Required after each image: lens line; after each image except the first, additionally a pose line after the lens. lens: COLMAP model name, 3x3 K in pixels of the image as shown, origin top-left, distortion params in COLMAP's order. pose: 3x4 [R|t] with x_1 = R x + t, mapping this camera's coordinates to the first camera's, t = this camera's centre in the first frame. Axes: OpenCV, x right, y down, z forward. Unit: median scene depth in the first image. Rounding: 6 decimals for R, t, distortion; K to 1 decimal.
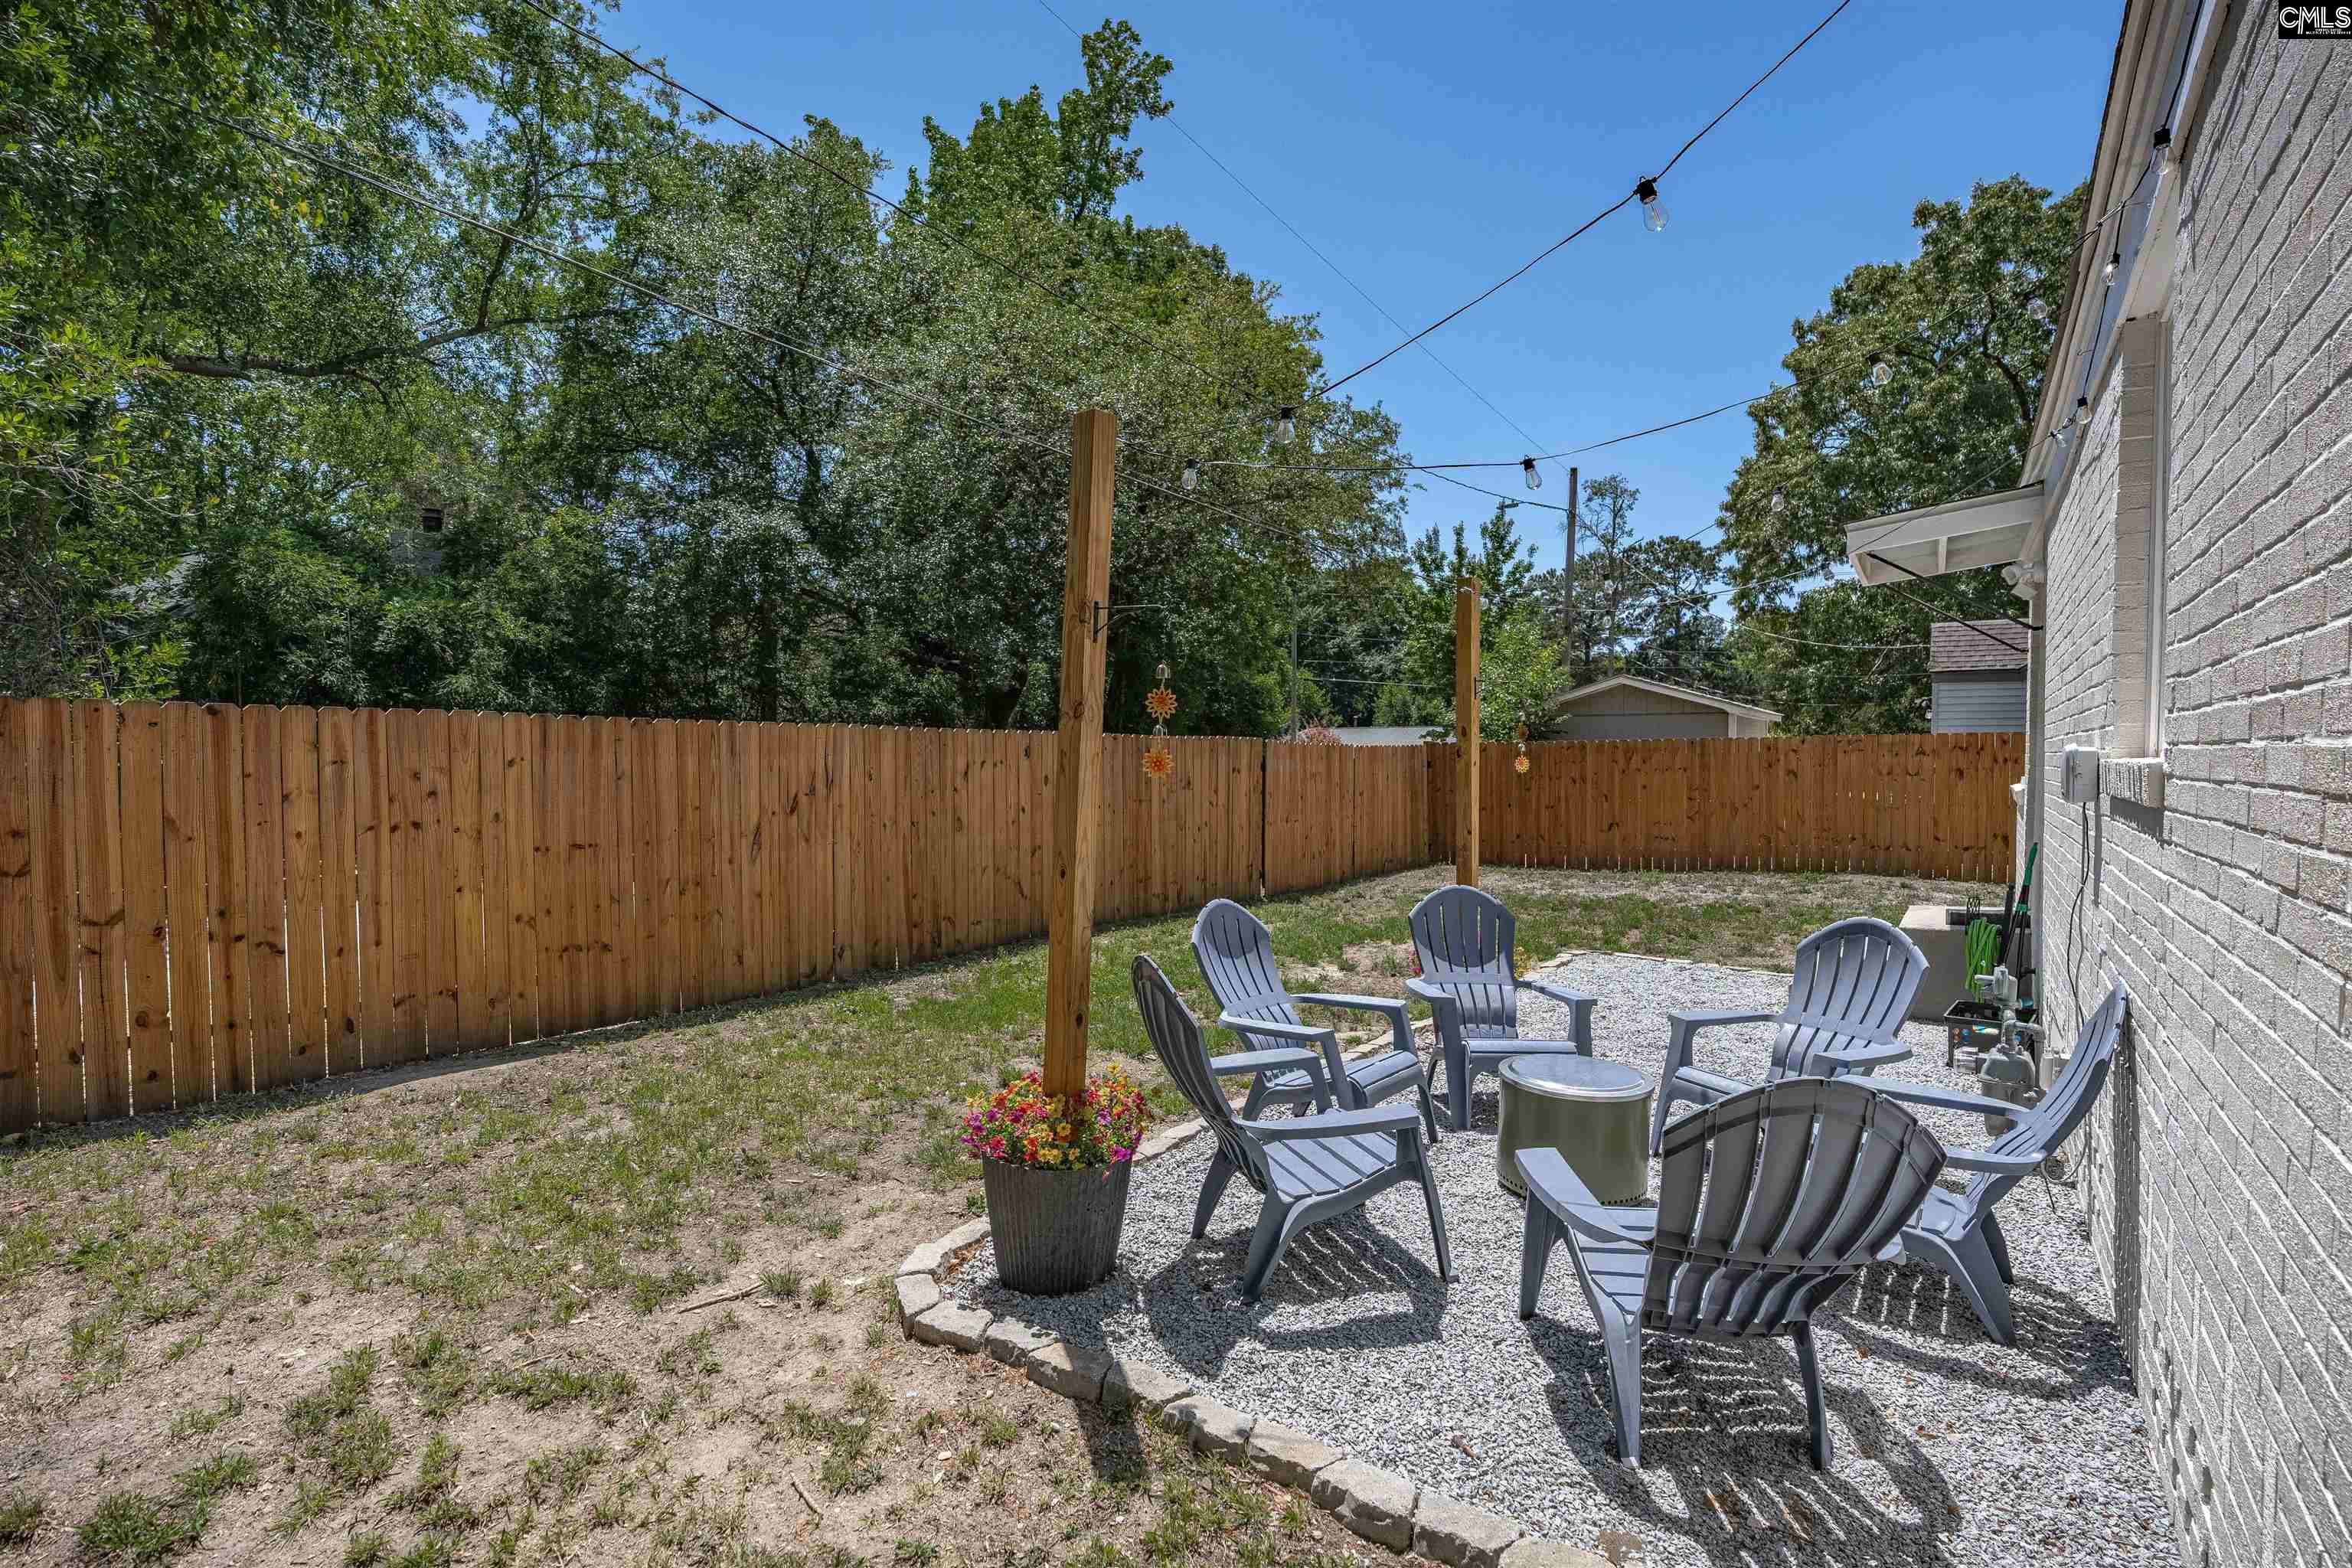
lens RADIAL K [[1107.3, 0, 1173.7], [0, 1107.3, 790.7], [0, 0, 1]] dist [-0.044105, 0.000881]
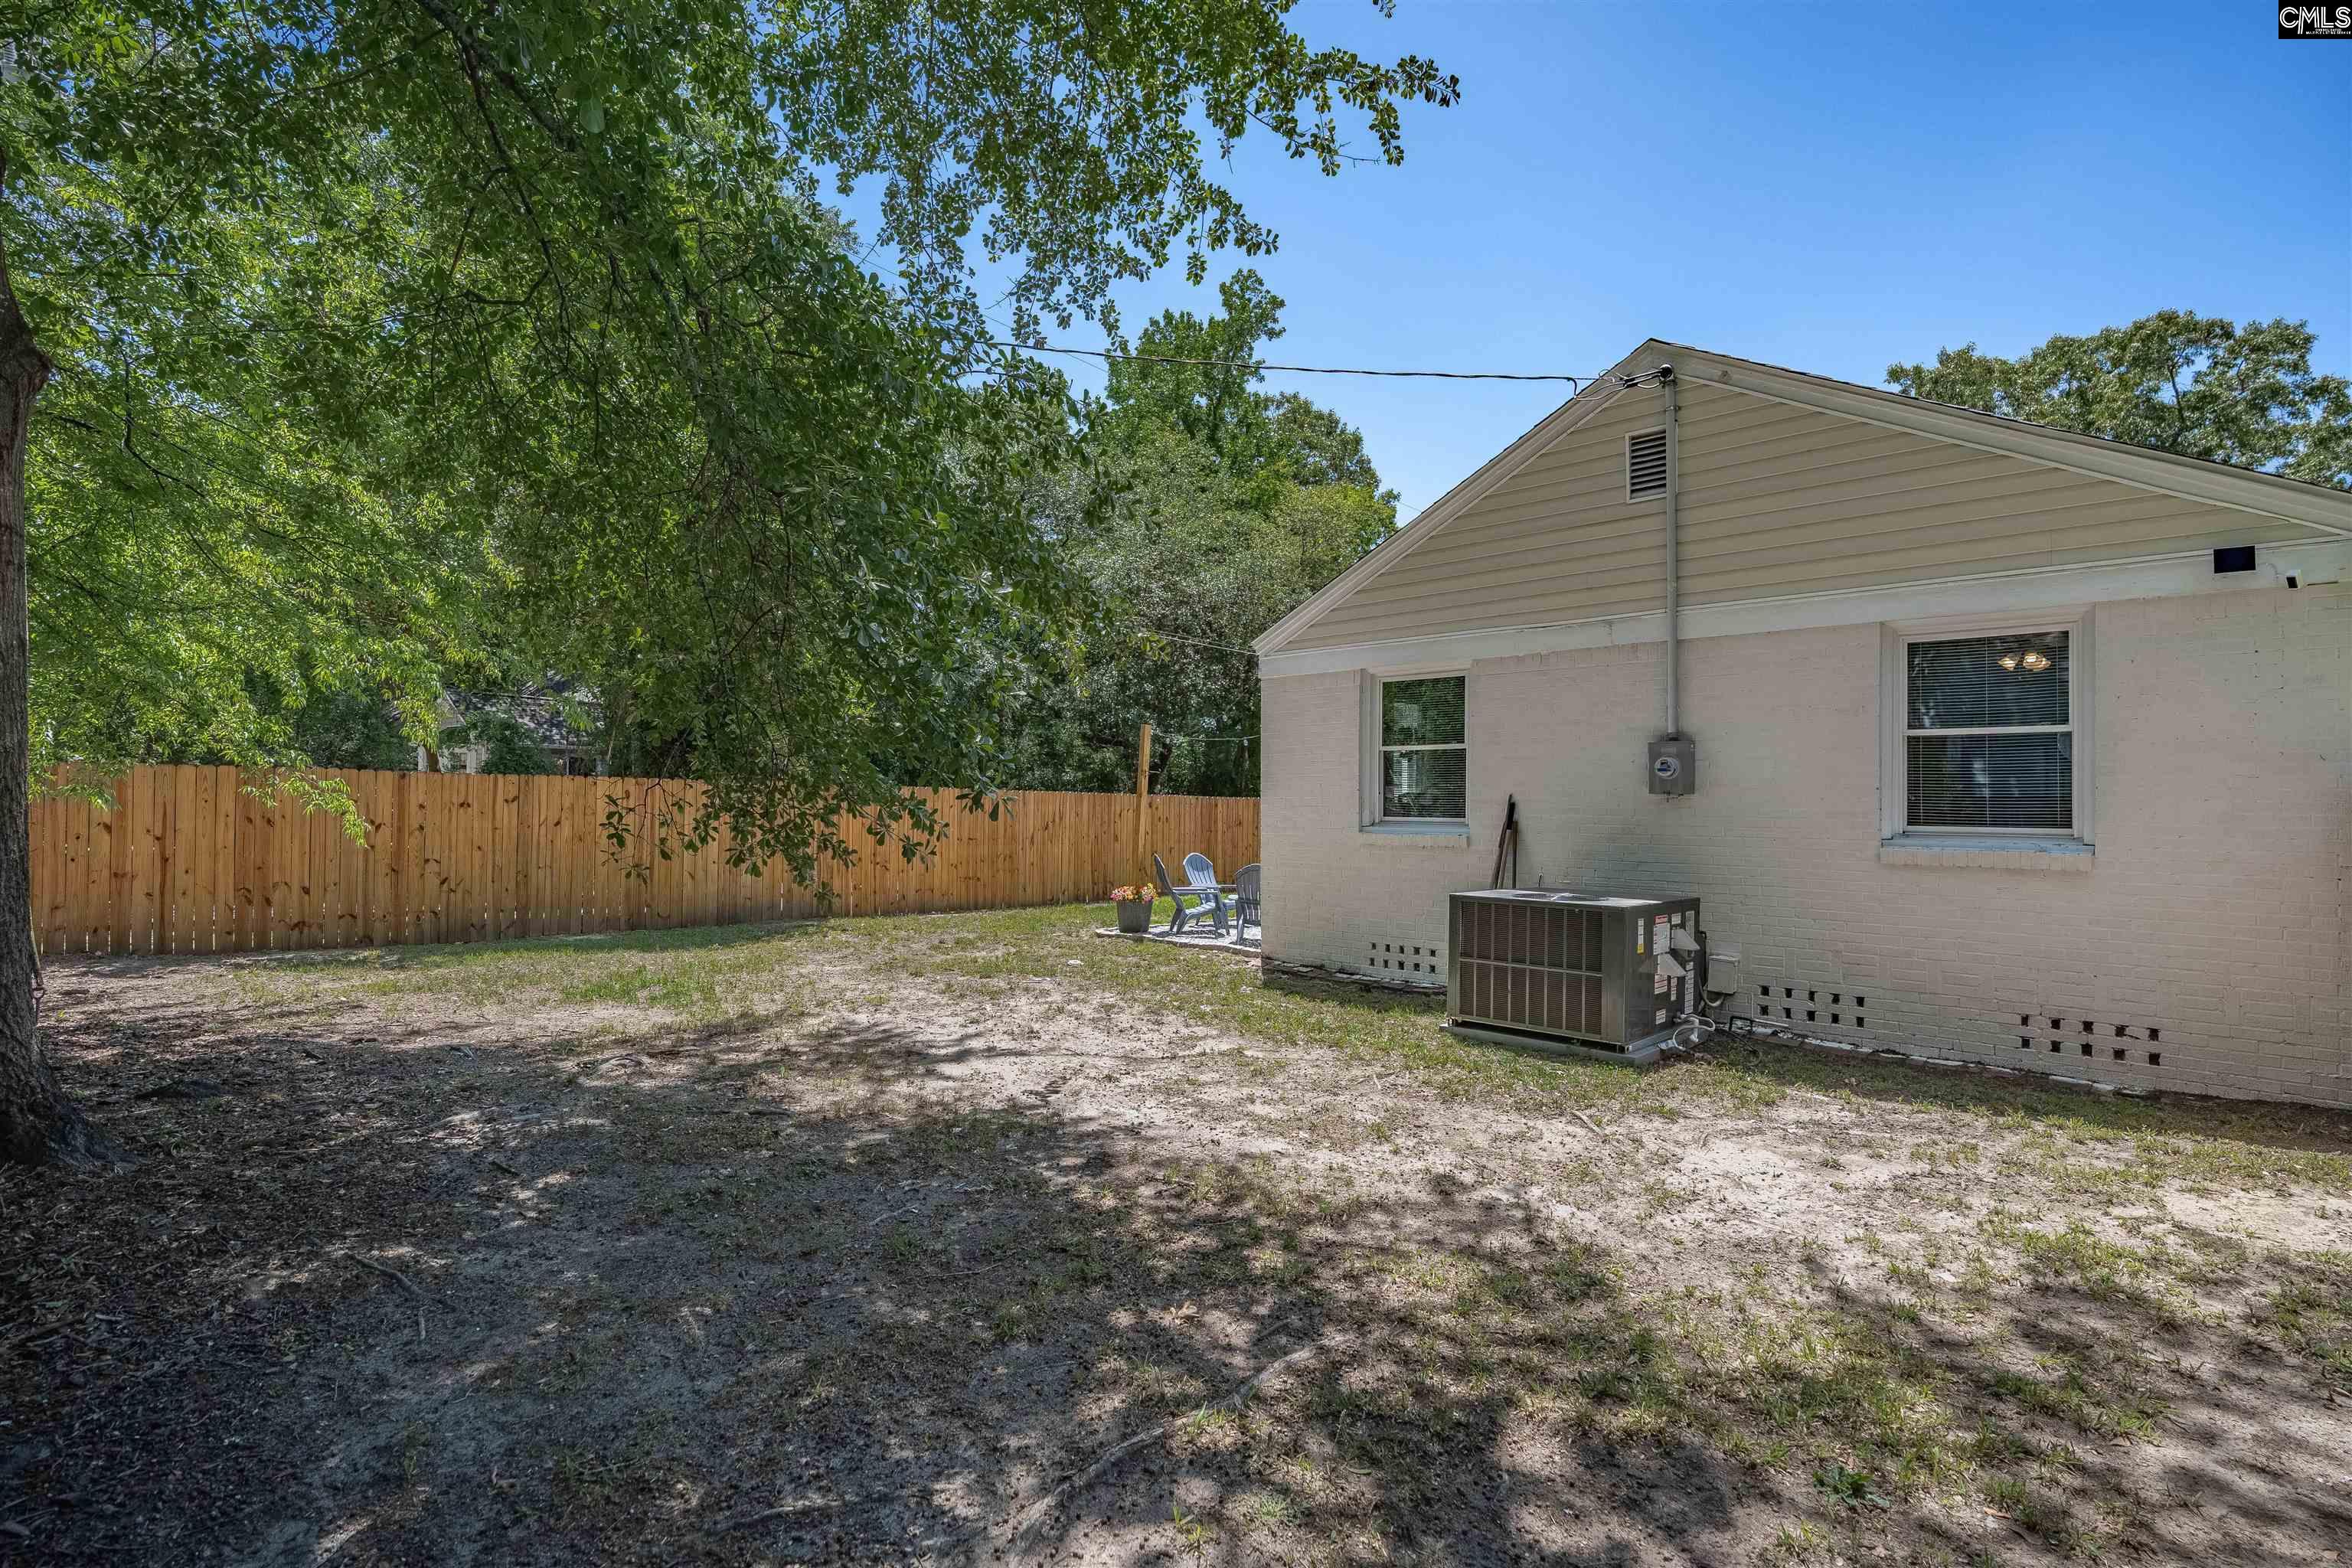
lens RADIAL K [[1107.3, 0, 1173.7], [0, 1107.3, 790.7], [0, 0, 1]] dist [-0.044105, 0.000881]
pose [[0.988252, 0.007683, -0.152643, 0.074494], [-0.015948, 0.998467, -0.053000, 0.016474], [0.152002, 0.054811, 0.986859, -0.338161]]
